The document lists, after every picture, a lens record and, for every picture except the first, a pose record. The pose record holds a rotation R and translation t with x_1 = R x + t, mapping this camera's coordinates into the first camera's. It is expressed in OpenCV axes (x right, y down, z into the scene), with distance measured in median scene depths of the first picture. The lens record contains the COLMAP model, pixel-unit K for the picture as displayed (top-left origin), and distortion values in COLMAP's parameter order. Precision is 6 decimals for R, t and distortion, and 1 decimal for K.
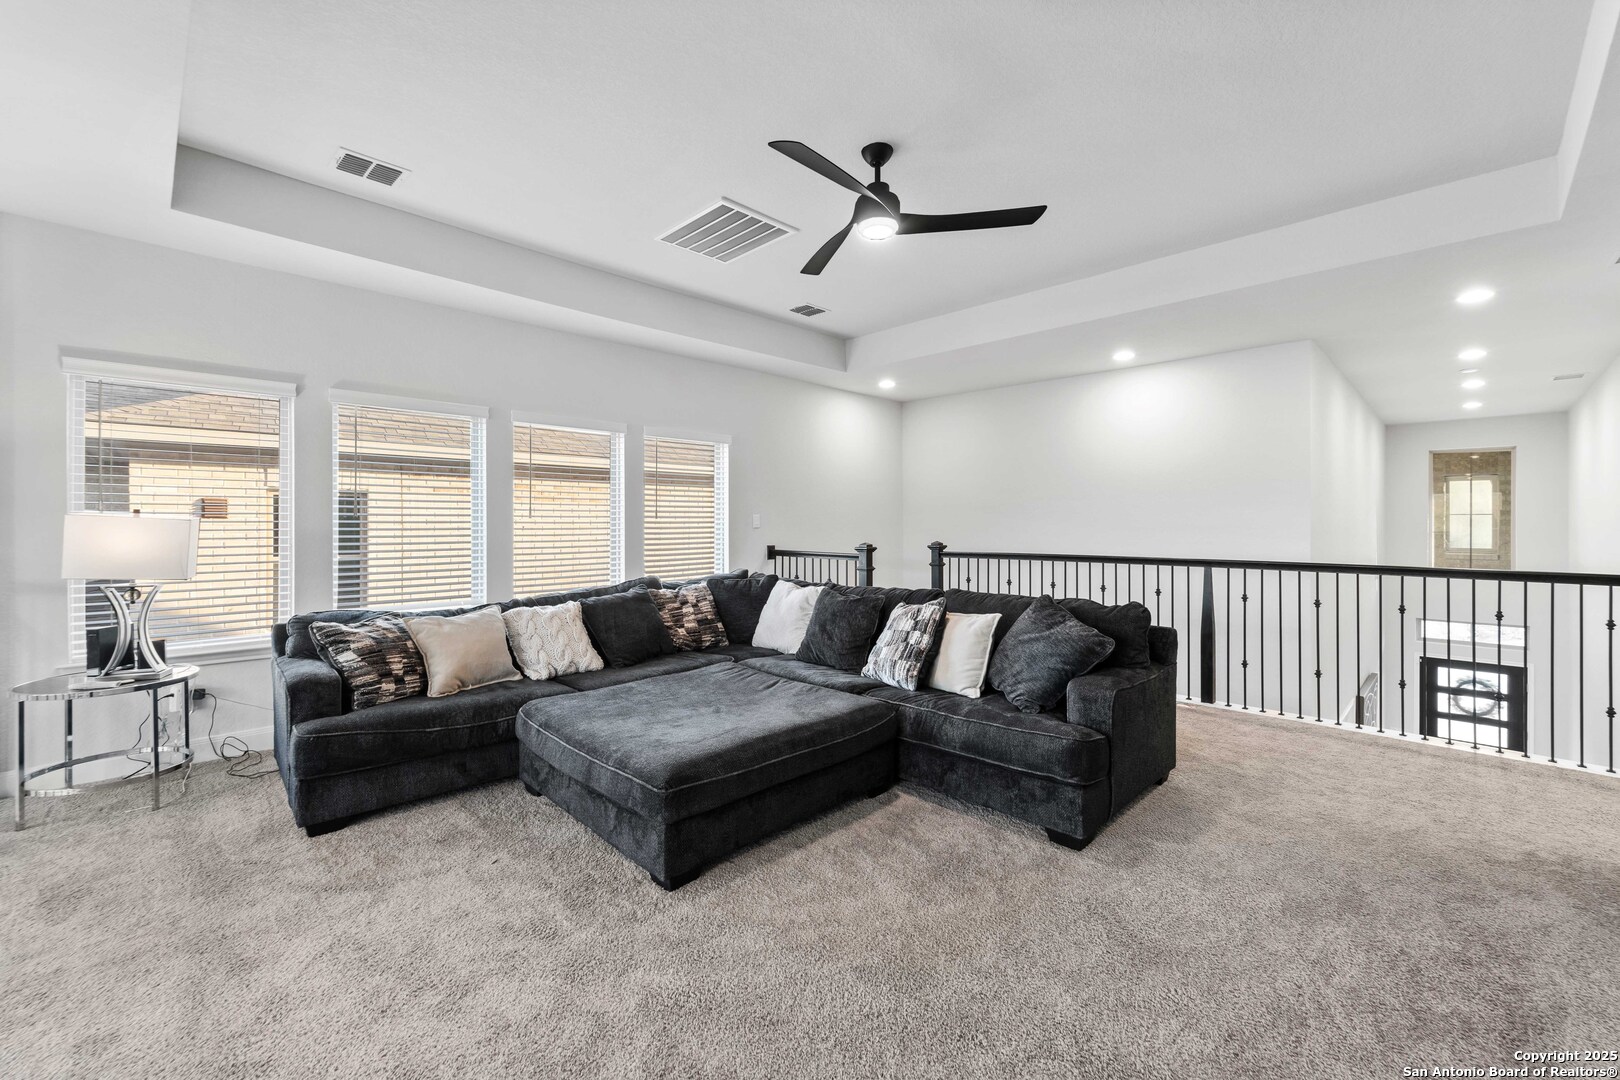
lens RADIAL K [[661.7, 0, 807.9], [0, 661.7, 524.2], [0, 0, 1]] dist [0.000174, -0.000031]
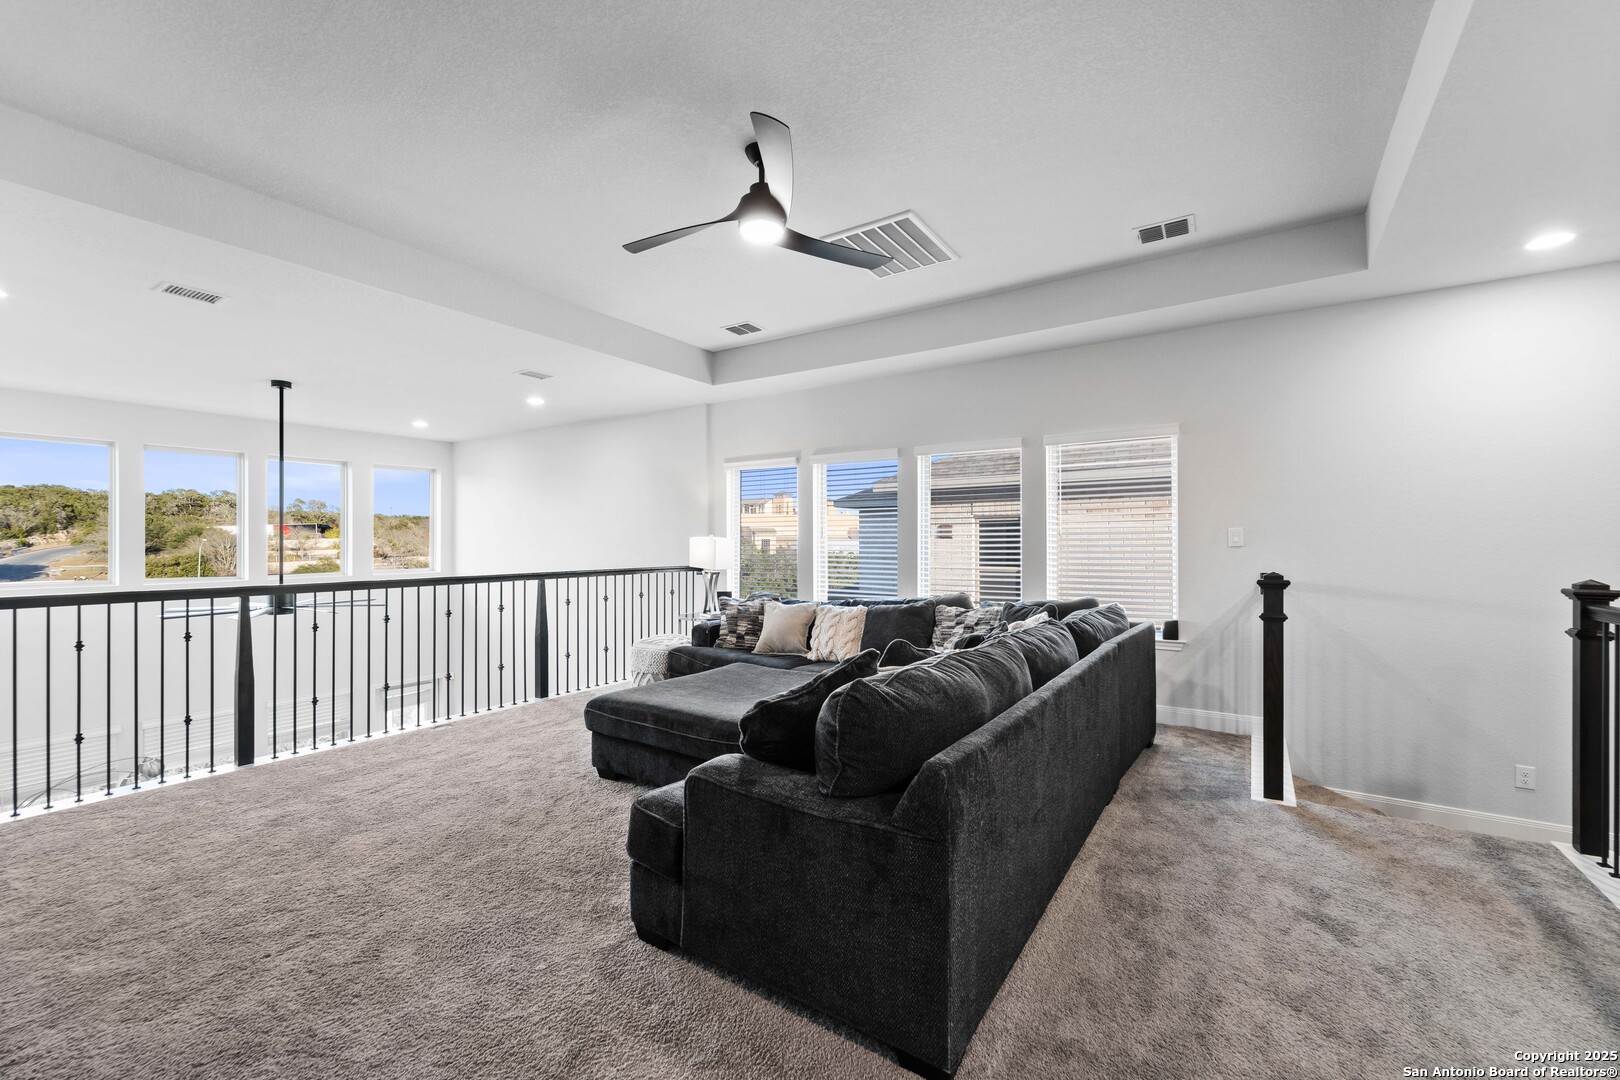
lens RADIAL K [[660.5, 0, 810.0], [0, 660.5, 540.0], [0, 0, 1]] dist [0.000967, -0.000086]
pose [[0.194564, -0.005350, -0.980875, 0.977483], [-0.000415, 0.999985, -0.005536, 0.005002], [0.980890, 0.001484, 0.194558, 0.819089]]
